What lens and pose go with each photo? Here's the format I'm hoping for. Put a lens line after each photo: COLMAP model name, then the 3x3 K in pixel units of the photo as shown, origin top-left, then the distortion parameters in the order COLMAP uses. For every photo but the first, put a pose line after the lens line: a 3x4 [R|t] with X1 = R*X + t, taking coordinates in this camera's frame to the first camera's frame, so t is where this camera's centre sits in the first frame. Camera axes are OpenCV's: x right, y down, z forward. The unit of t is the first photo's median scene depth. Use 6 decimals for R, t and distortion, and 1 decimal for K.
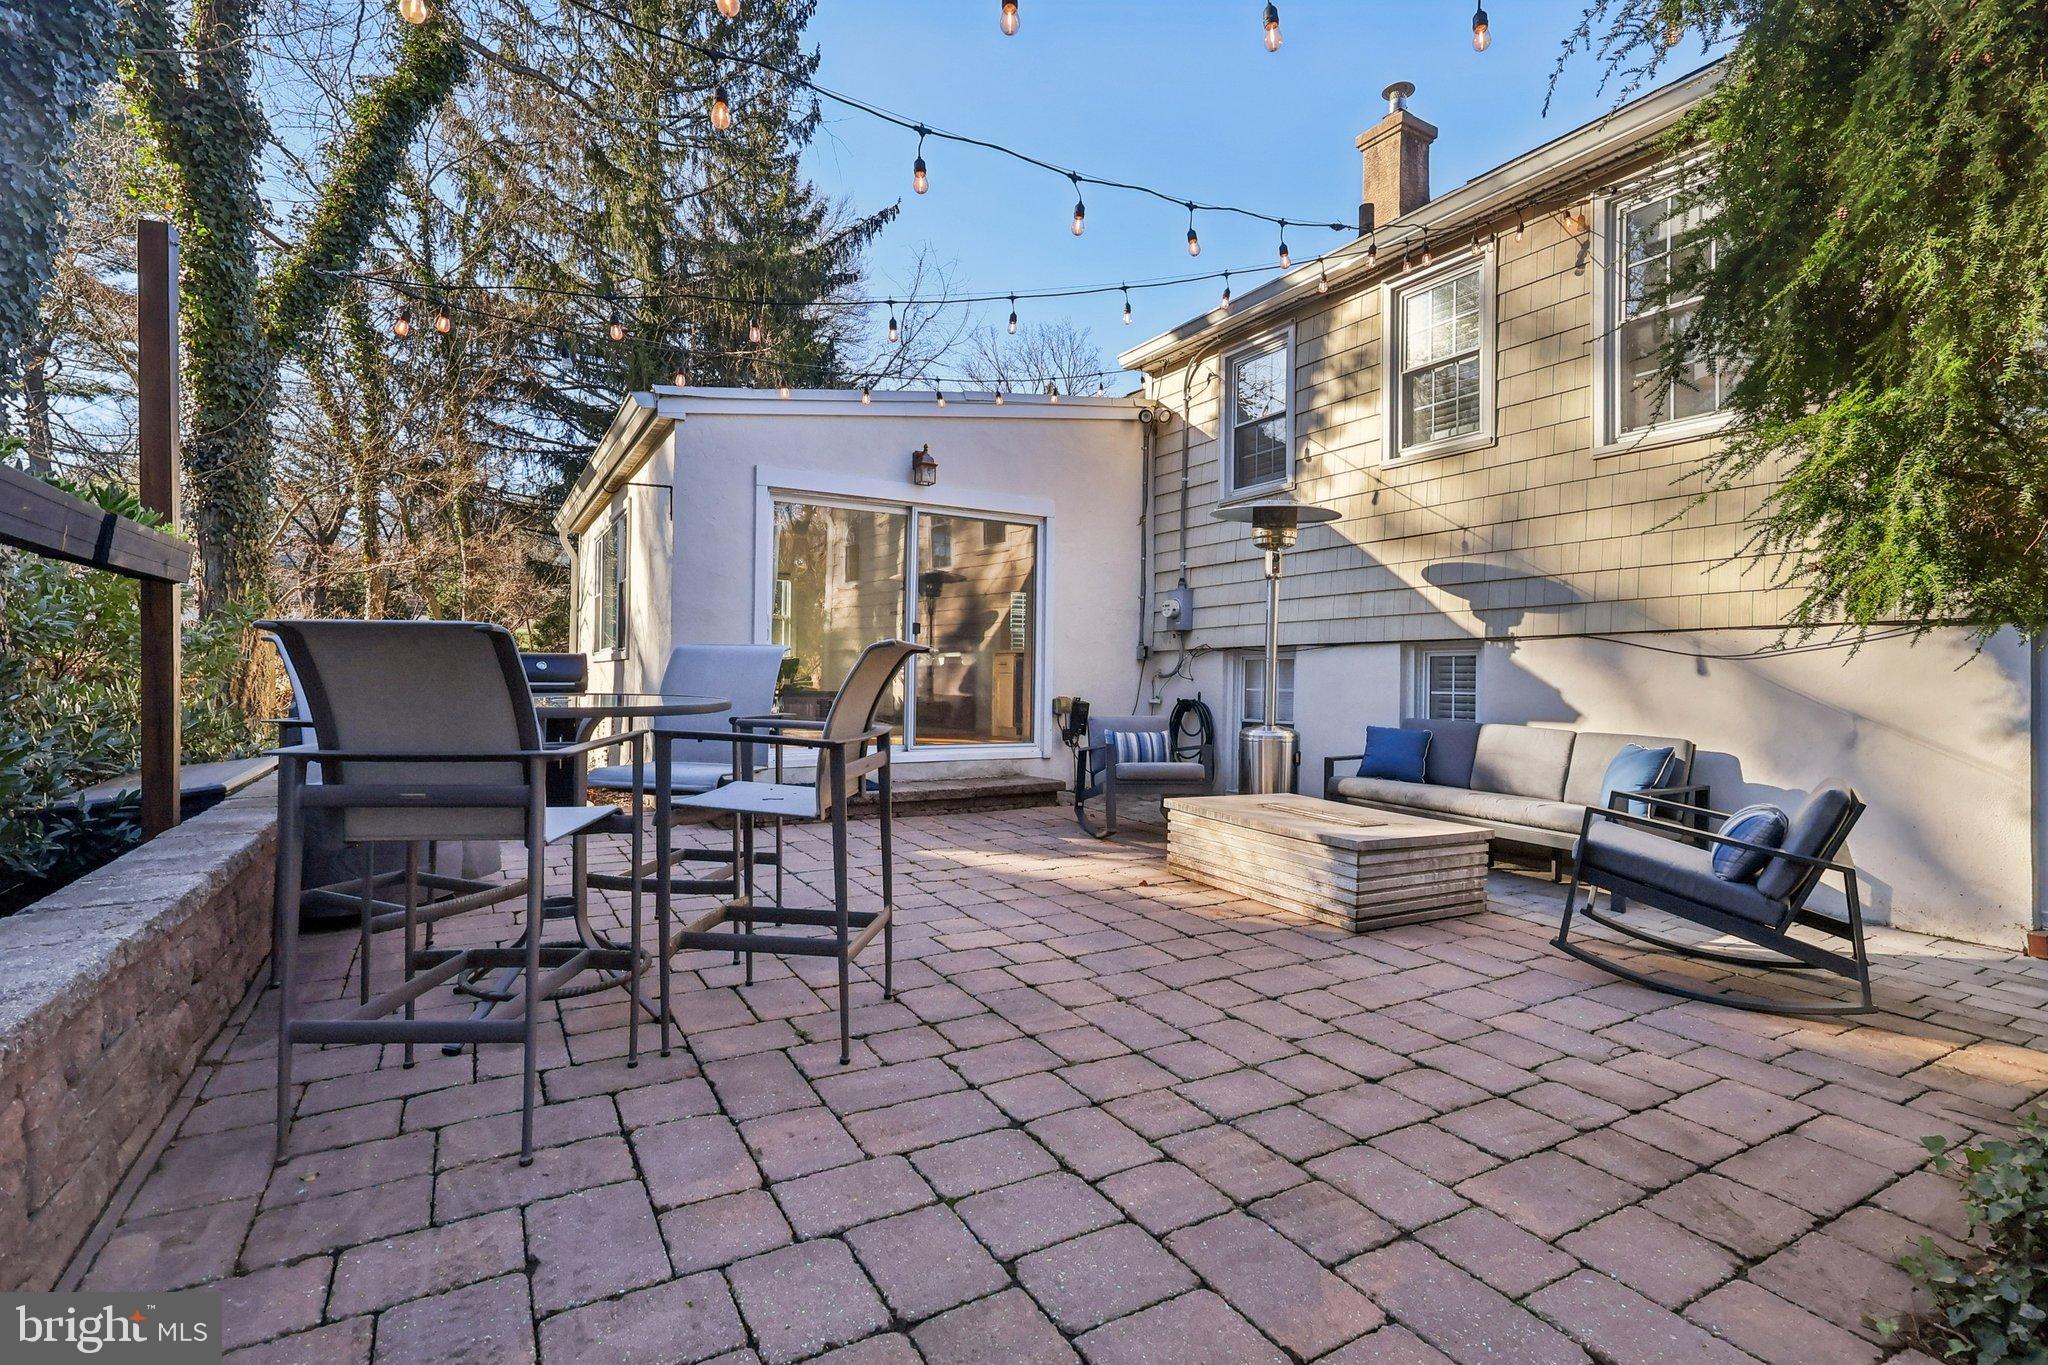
lens RADIAL K [[950.3, 0, 1016.0], [0, 950.3, 677.7], [0, 0, 1]] dist [-0.001911, -0.000546]
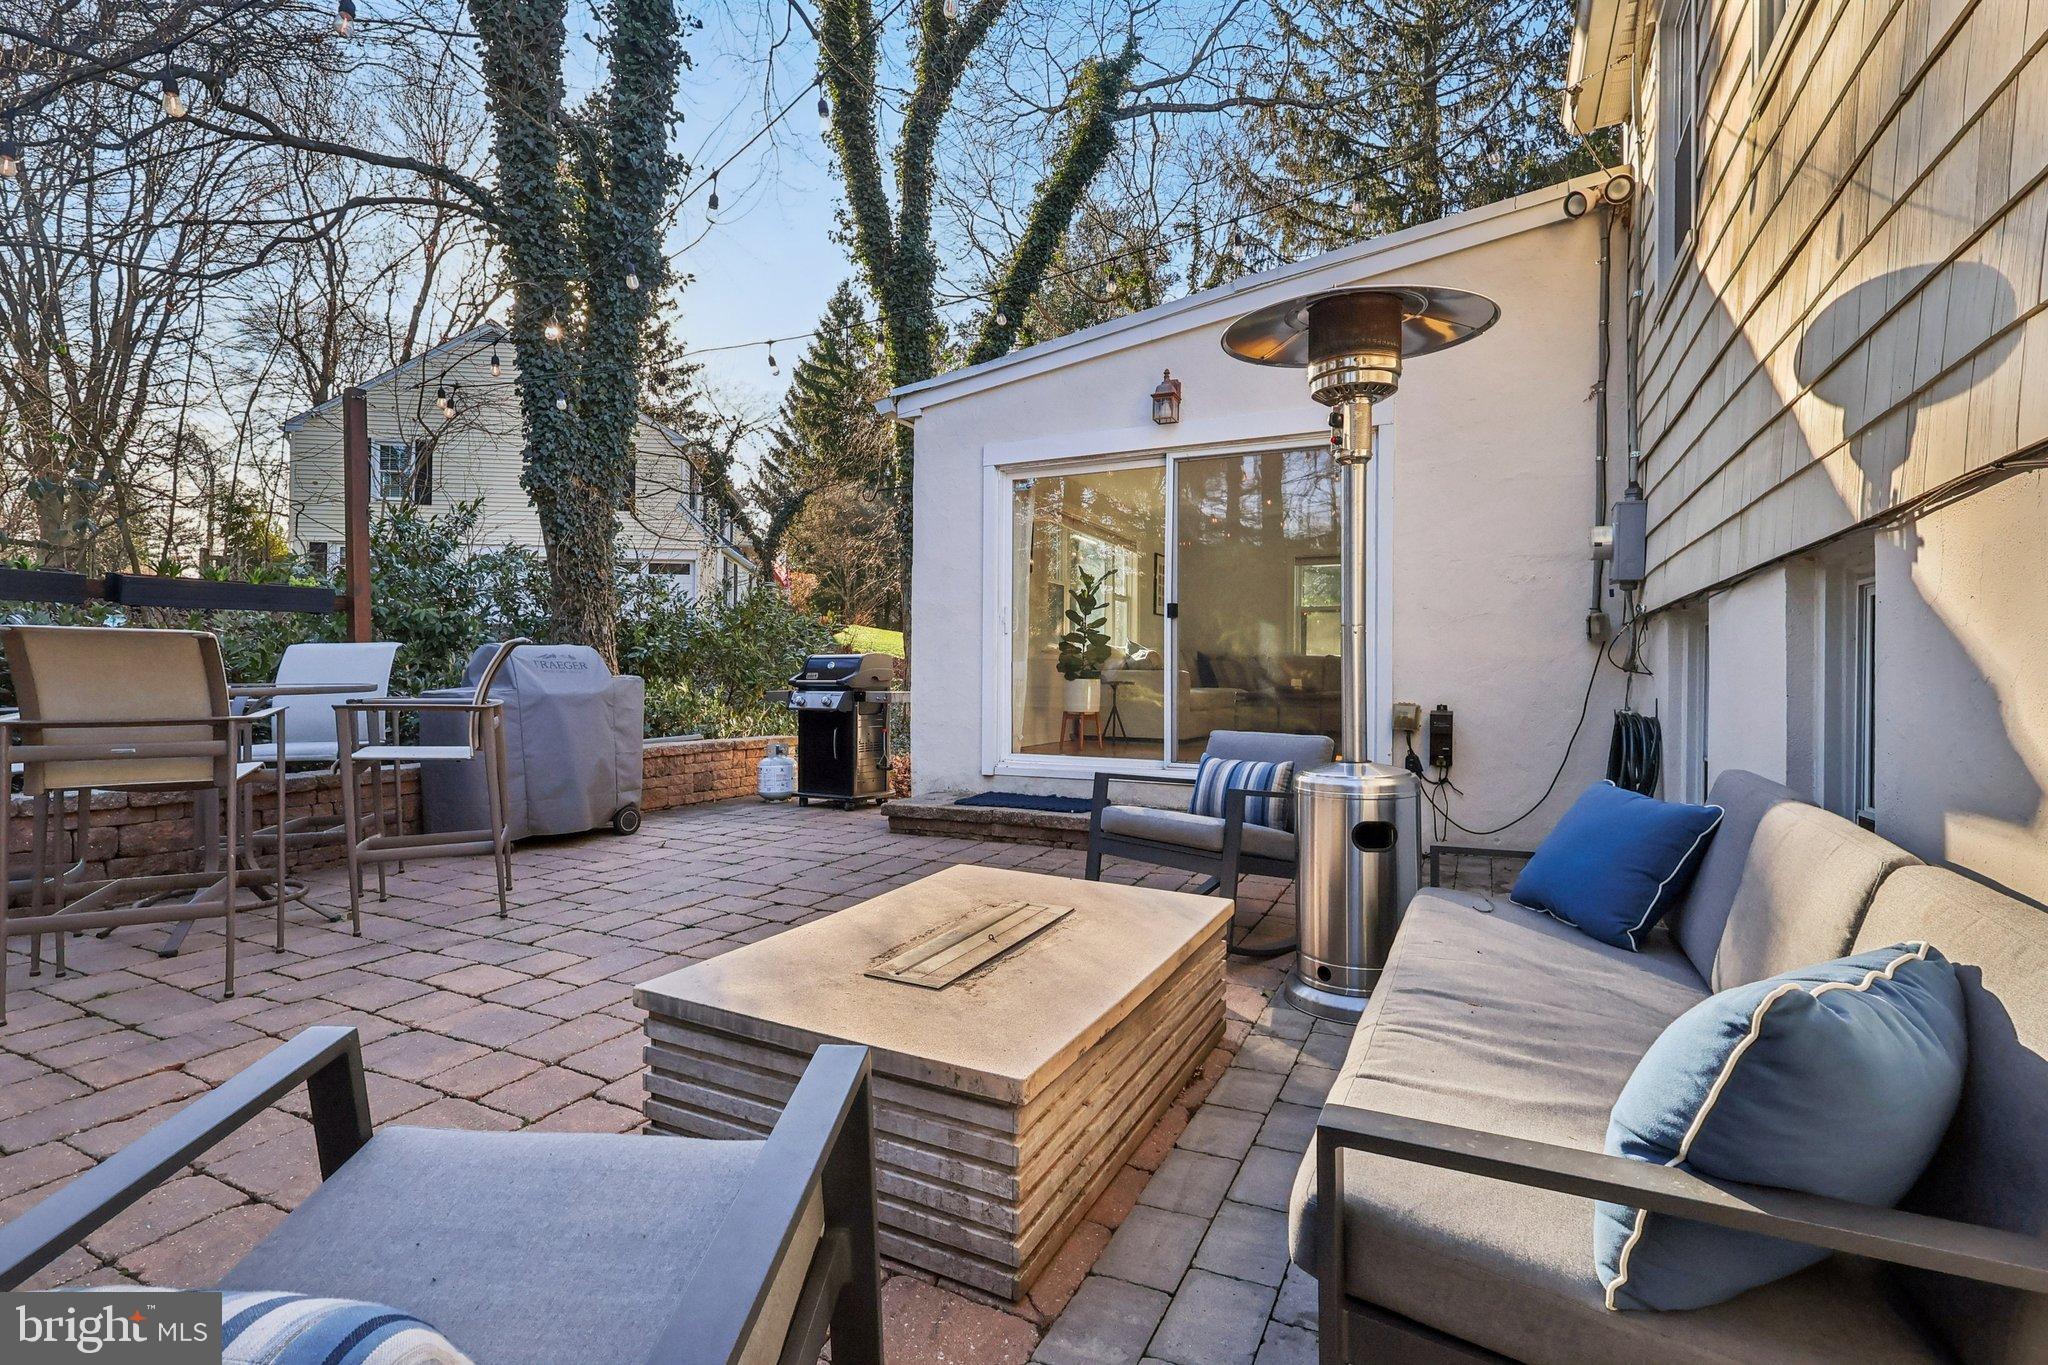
lens RADIAL K [[950.3, 0, 1017.1], [0, 950.3, 682.8], [0, 0, 1]] dist [-0.001911, -0.000546]
pose [[0.551281, -0.005314, -0.834303, 0.427631], [0.002290, 0.999986, -0.004855, 0.008094], [0.834317, 0.000766, 0.551285, 0.433842]]
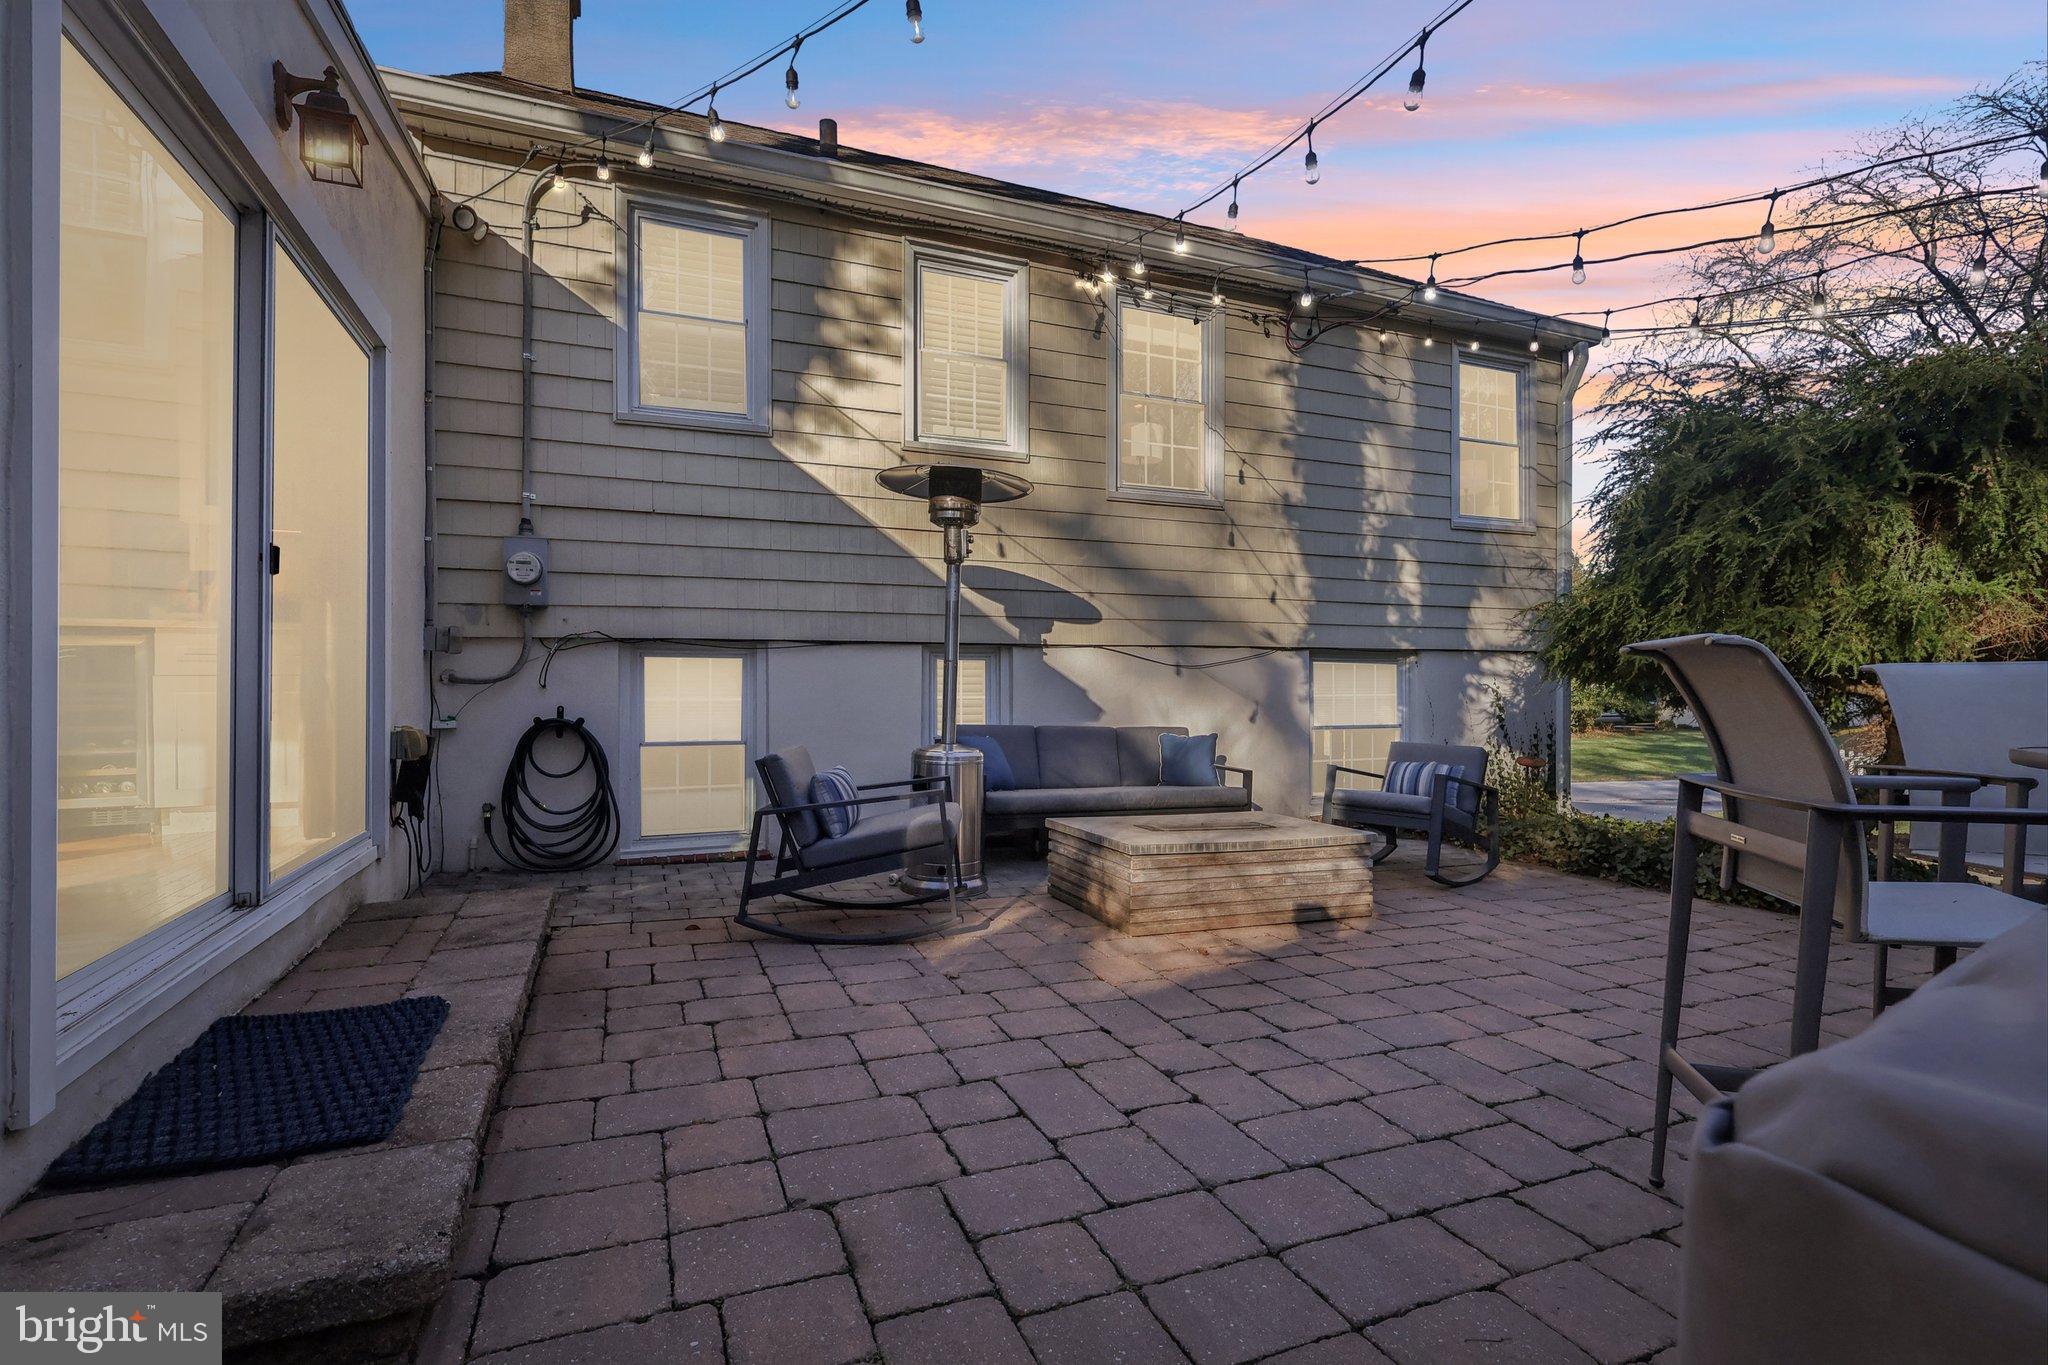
lens RADIAL K [[950.3, 0, 1021.4], [0, 950.3, 681.5], [0, 0, 1]] dist [-0.001911, -0.000546]
pose [[0.127769, -0.017818, 0.991644, -0.390852], [-0.001961, 0.999832, 0.018218, -0.013340], [-0.991802, -0.004272, 0.127713, 0.617570]]
